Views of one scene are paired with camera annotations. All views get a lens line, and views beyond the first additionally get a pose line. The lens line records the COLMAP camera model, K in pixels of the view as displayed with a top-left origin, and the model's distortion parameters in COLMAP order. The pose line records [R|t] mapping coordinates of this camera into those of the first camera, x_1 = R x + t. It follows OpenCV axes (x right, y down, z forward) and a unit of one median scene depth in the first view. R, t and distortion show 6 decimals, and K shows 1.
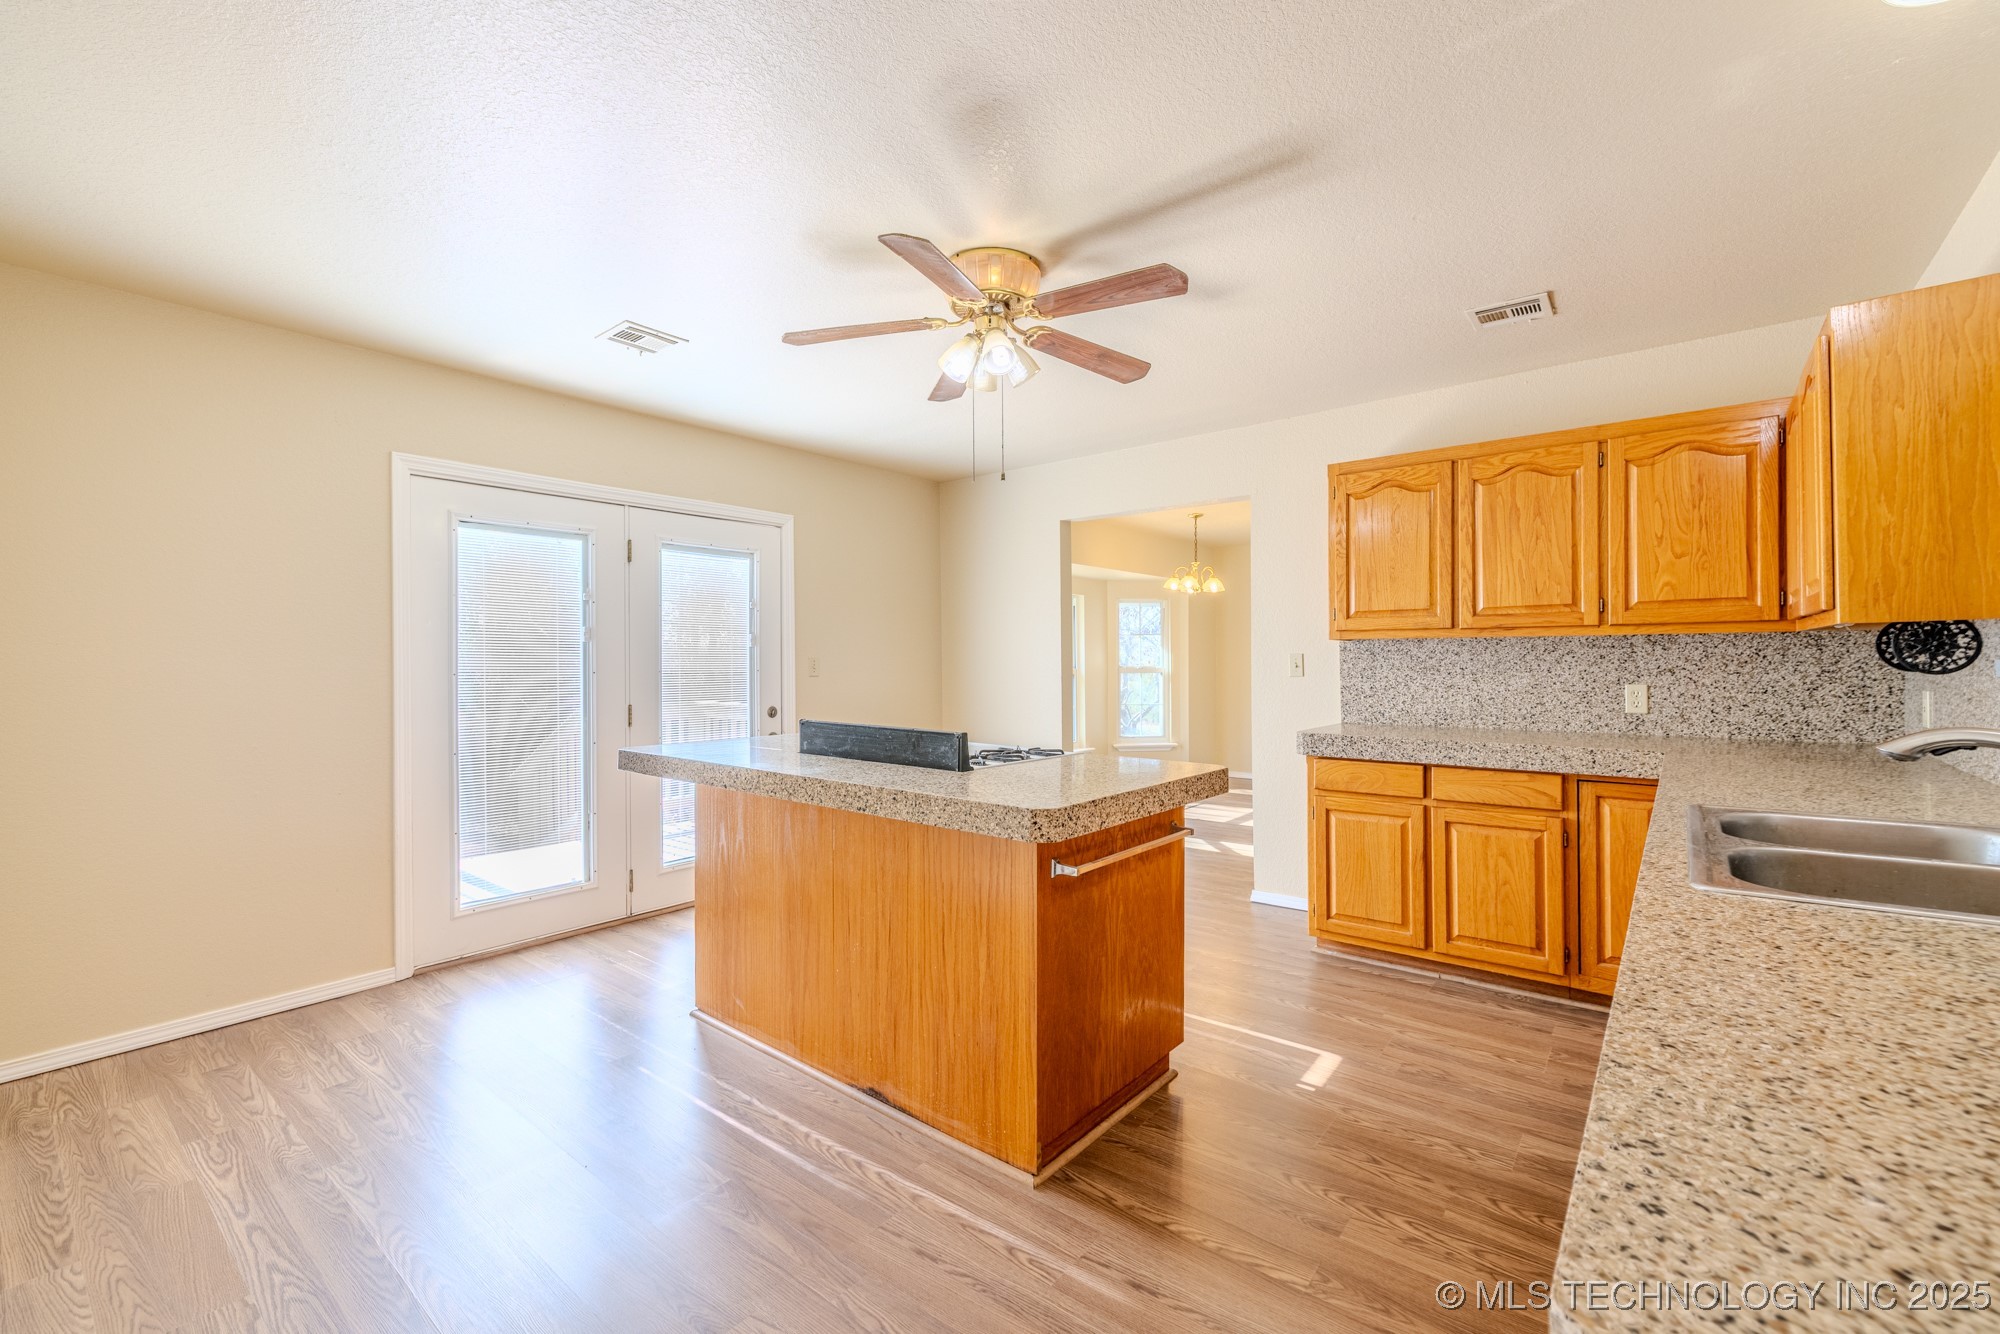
lens RADIAL K [[847.1, 0, 995.5], [0, 847.1, 656.3], [0, 0, 1]] dist [0.000677, 0.000452]
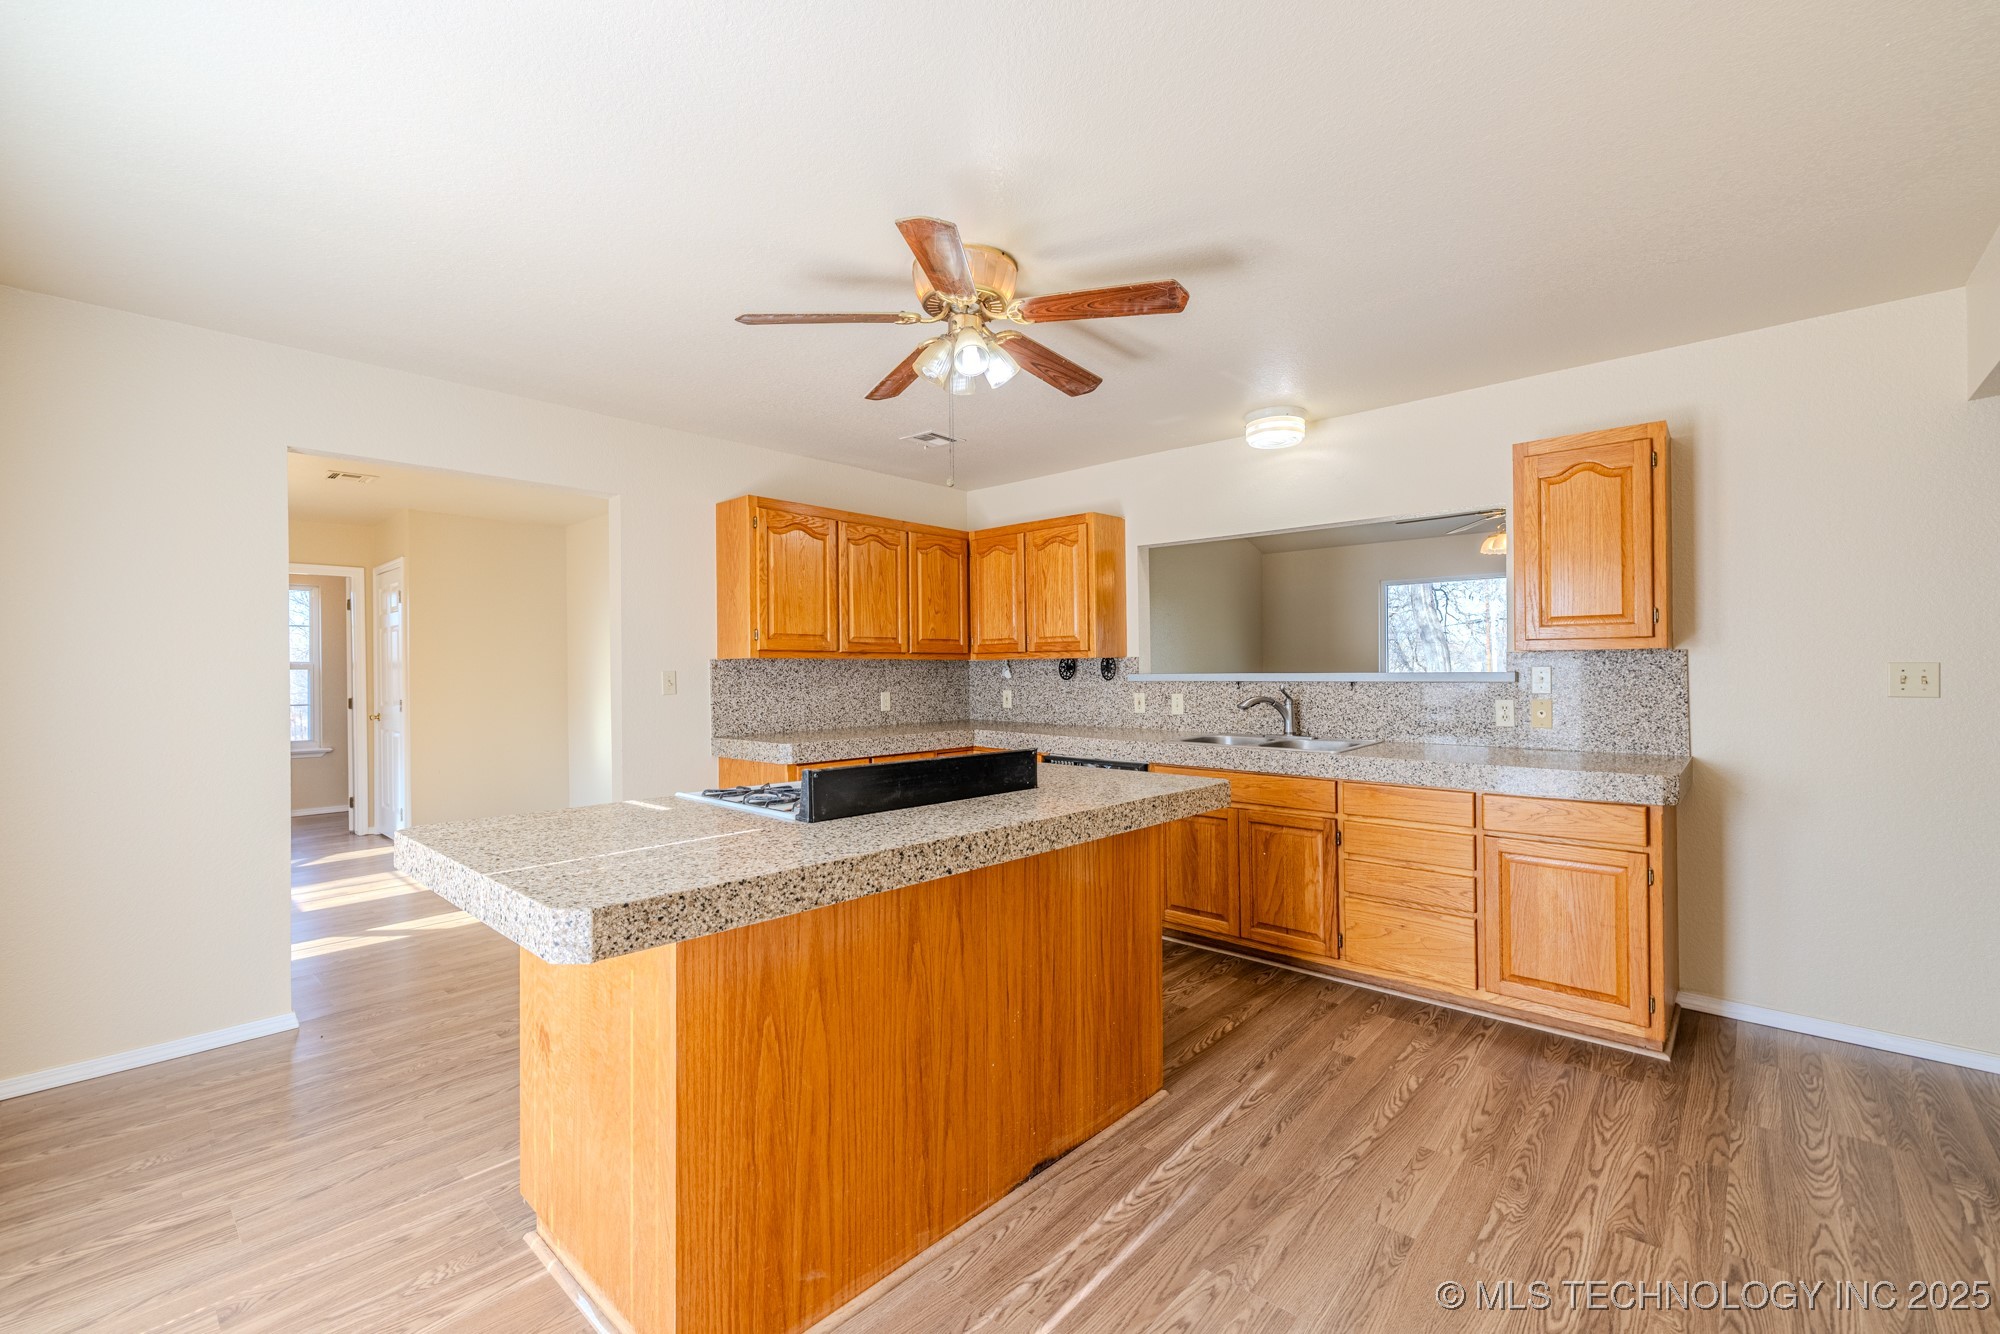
lens RADIAL K [[847.1, 0, 991.6], [0, 847.1, 662.4], [0, 0, 1]] dist [0.000677, 0.000452]
pose [[0.051207, 0.015167, 0.998573, -1.050074], [0.003477, 0.999876, -0.015365, 0.005736], [-0.998682, 0.004259, 0.051148, 1.021586]]
